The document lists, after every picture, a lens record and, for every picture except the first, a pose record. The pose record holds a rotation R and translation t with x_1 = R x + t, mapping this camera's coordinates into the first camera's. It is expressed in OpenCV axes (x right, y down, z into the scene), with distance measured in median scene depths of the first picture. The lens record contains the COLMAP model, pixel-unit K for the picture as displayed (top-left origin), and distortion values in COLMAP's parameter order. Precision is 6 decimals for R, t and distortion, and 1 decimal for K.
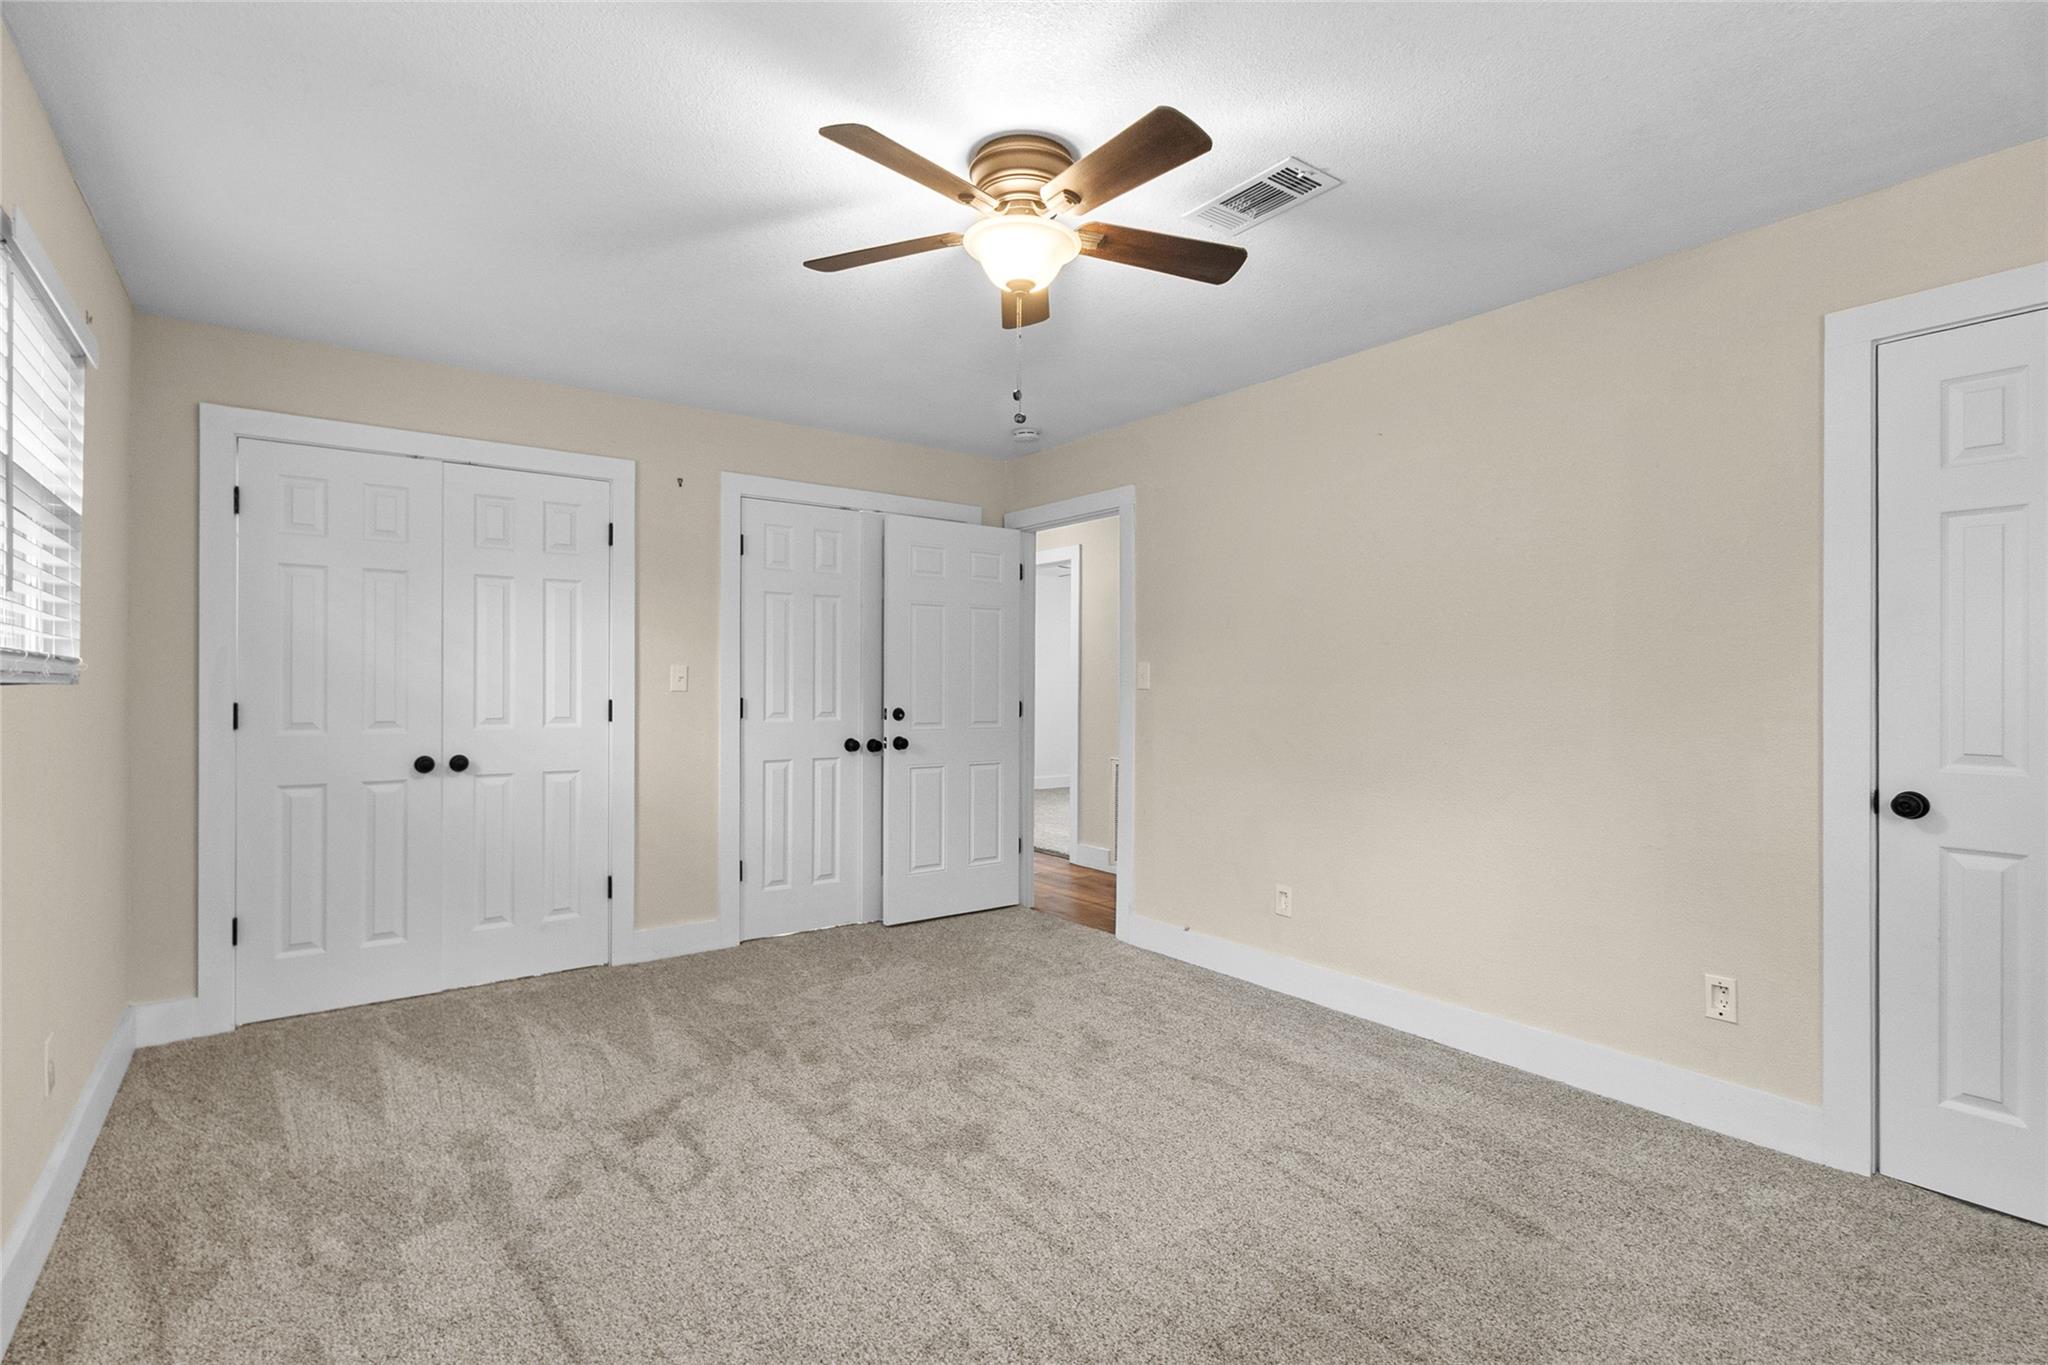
lens RADIAL K [[952.7, 0, 1020.6], [0, 952.7, 682.9], [0, 0, 1]] dist [0.007263, -0.002744]
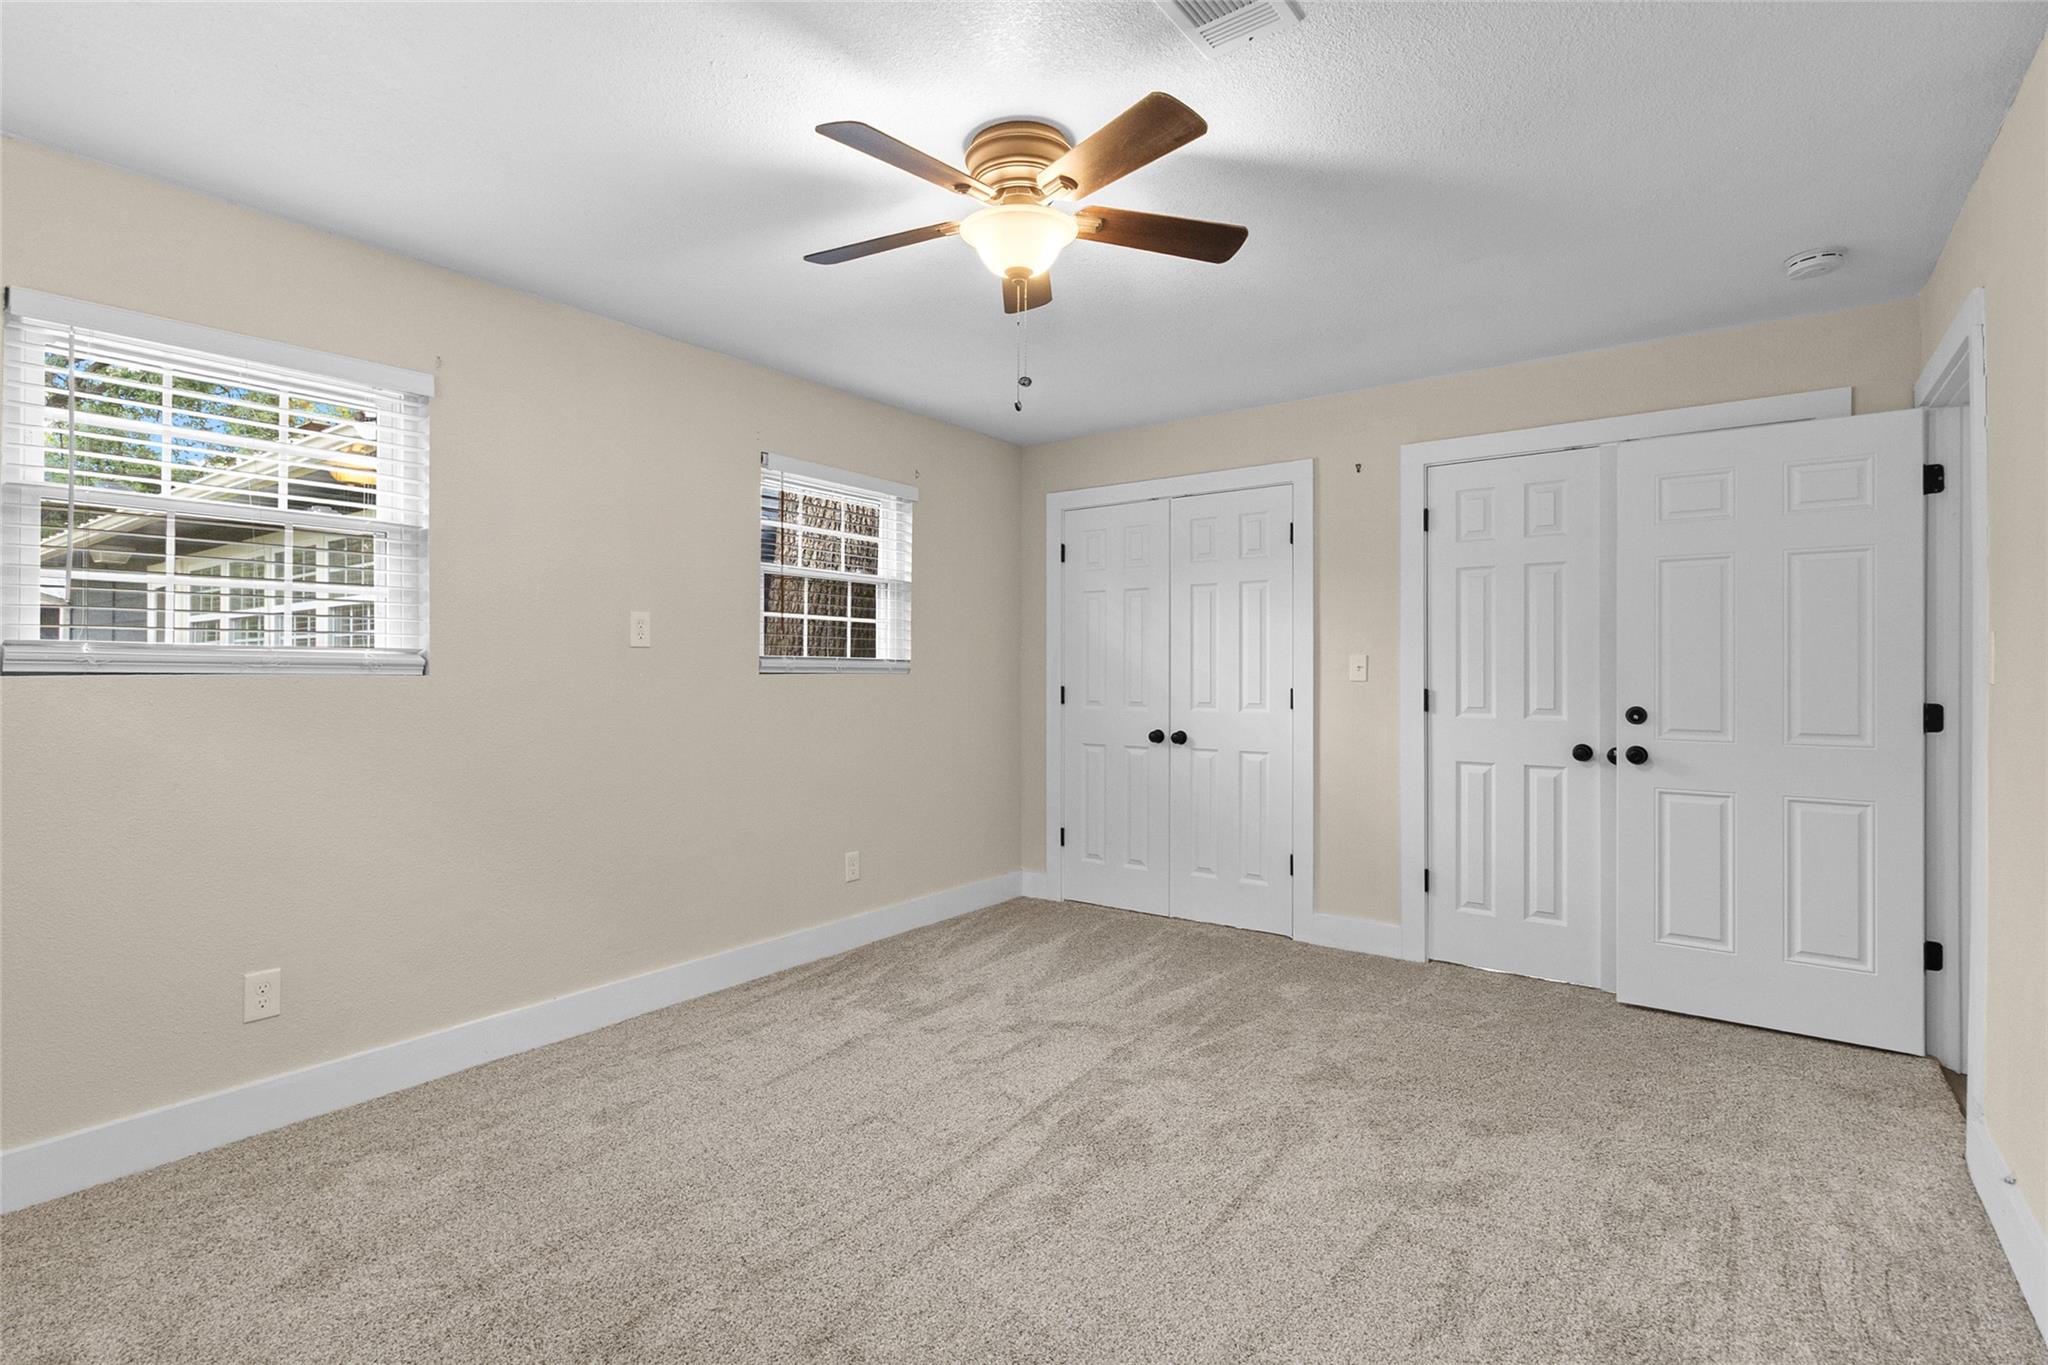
lens RADIAL K [[952.7, 0, 1018.3], [0, 952.7, 673.7], [0, 0, 1]] dist [0.007263, -0.002744]
pose [[0.308607, -0.001491, -0.951188, 0.473054], [-0.001262, 0.999997, -0.001977, 0.003359], [0.951189, 0.001811, 0.308605, 0.371193]]
